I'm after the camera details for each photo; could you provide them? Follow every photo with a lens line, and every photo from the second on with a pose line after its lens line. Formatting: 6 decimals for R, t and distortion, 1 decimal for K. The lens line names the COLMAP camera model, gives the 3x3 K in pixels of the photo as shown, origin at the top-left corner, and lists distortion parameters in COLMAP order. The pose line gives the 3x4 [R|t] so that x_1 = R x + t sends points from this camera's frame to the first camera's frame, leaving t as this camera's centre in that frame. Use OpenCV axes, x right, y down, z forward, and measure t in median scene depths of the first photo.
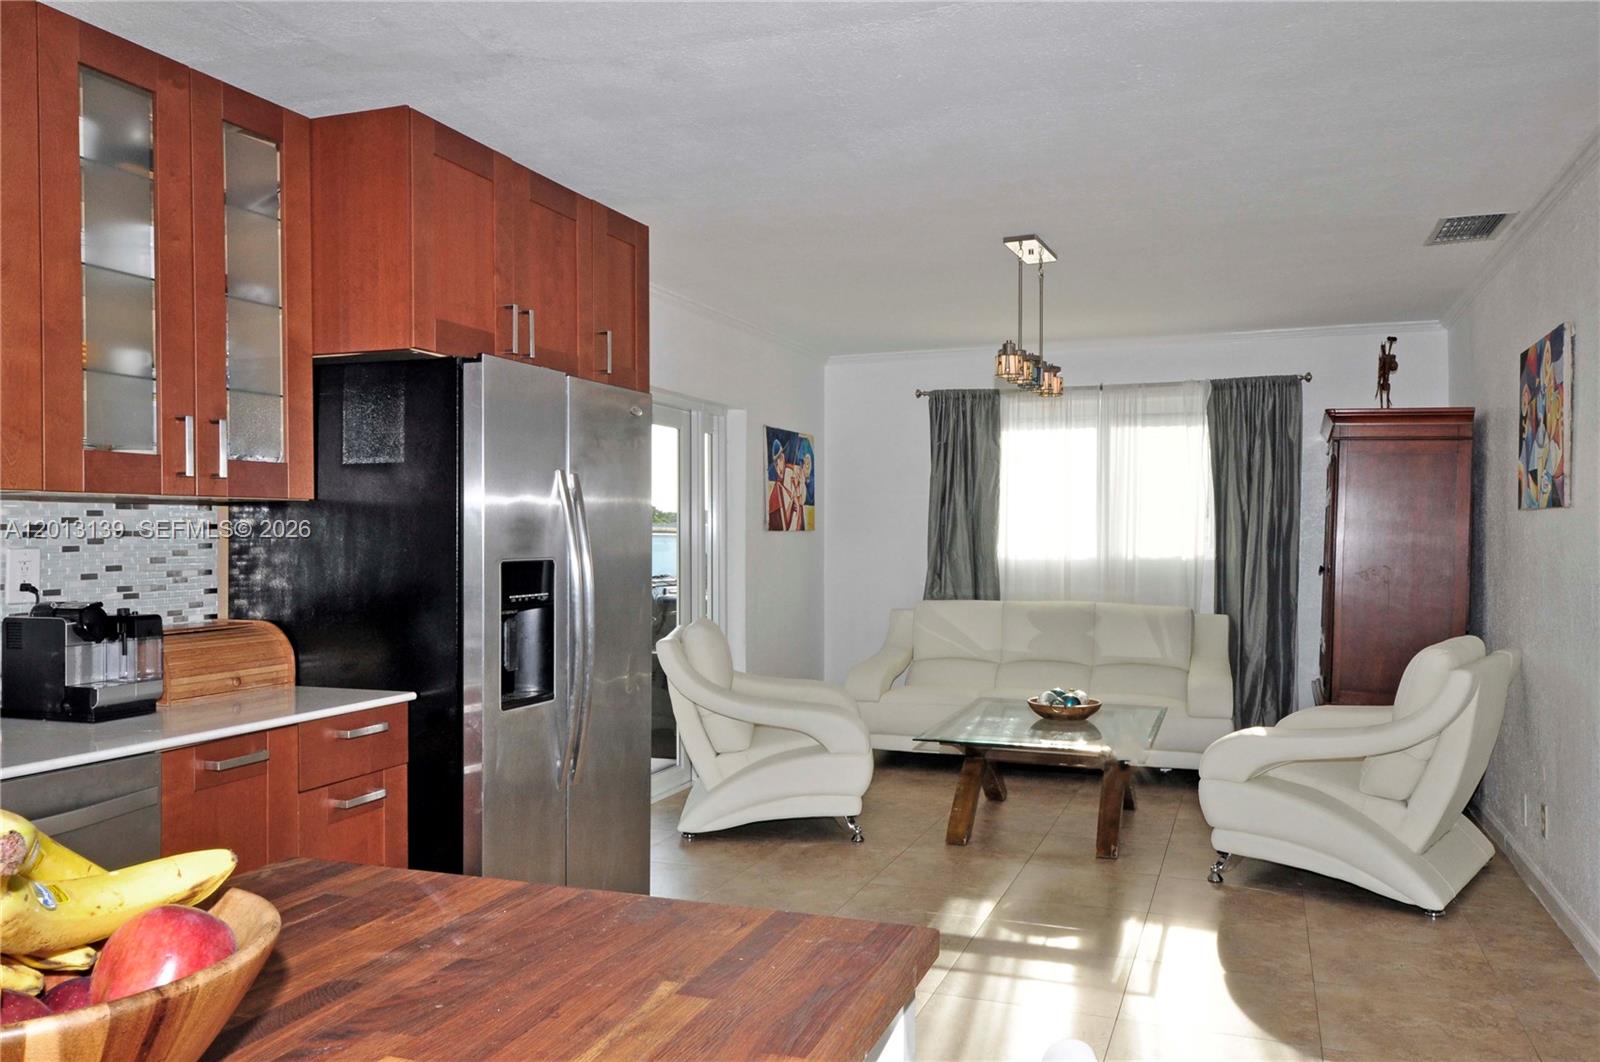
lens RADIAL K [[1236.3, 0, 793.7], [0, 1236.3, 526.8], [0, 0, 1]] dist [0.035189, -0.004971]
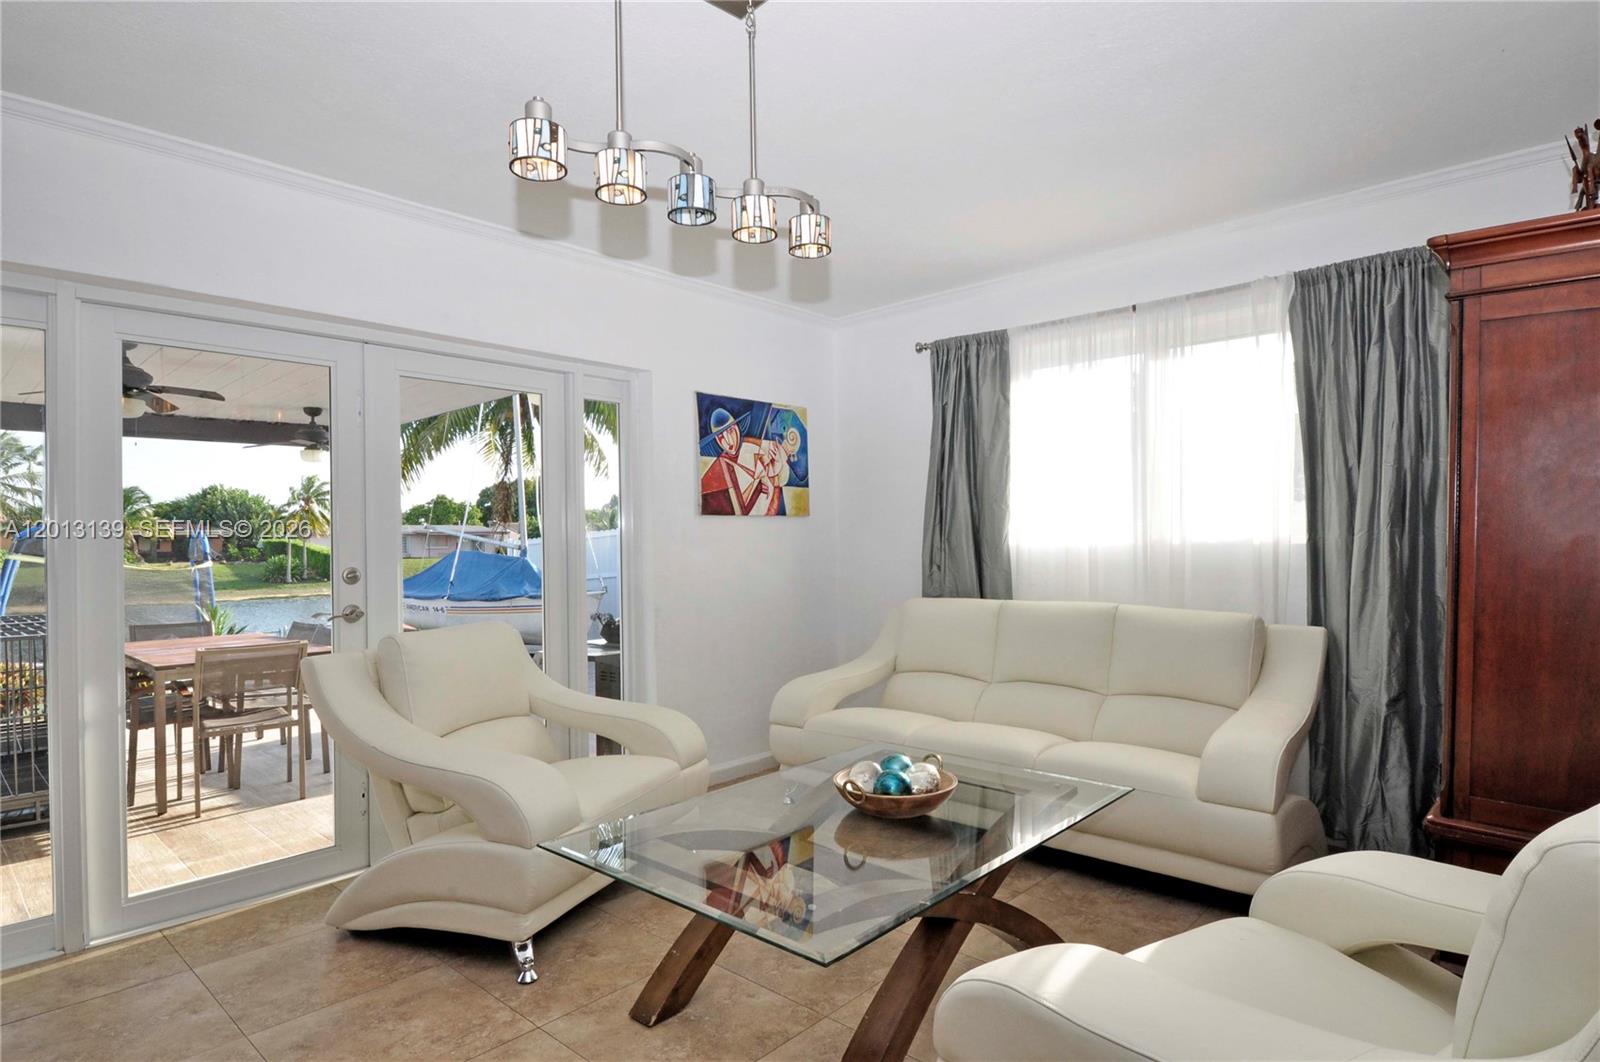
lens RADIAL K [[837.2, 0, 797.4], [0, 837.2, 542.6], [0, 0, 1]] dist [-0.007439, -0.002196]
pose [[0.925336, -0.009763, -0.379023, 0.255844], [0.014833, 0.999835, 0.010458, 0.017163], [0.378858, -0.015299, 0.925328, 0.482285]]
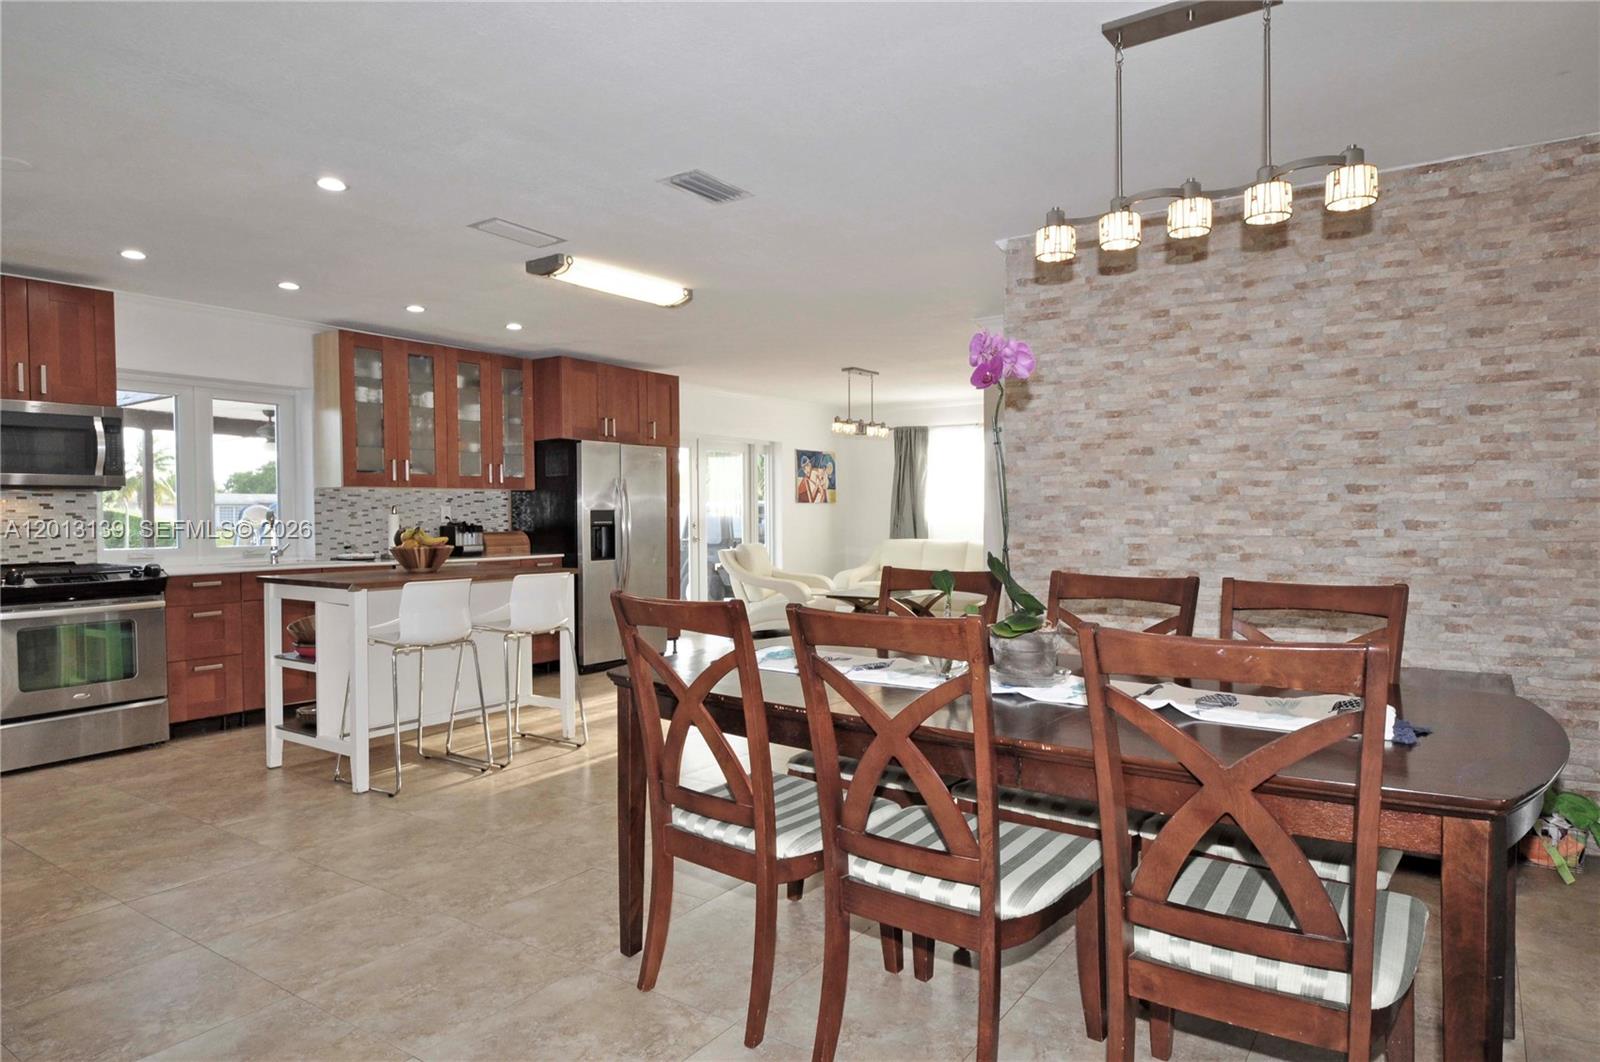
lens RADIAL K [[954.0, 0, 804.7], [0, 954.0, 534.1], [0, 0, 1]] dist [-0.005892, -0.001711]
pose [[0.969672, 0.000796, -0.244410, 0.357041], [0.005974, 0.999619, 0.026958, 0.012379], [0.244338, -0.027600, 0.969297, -0.470210]]
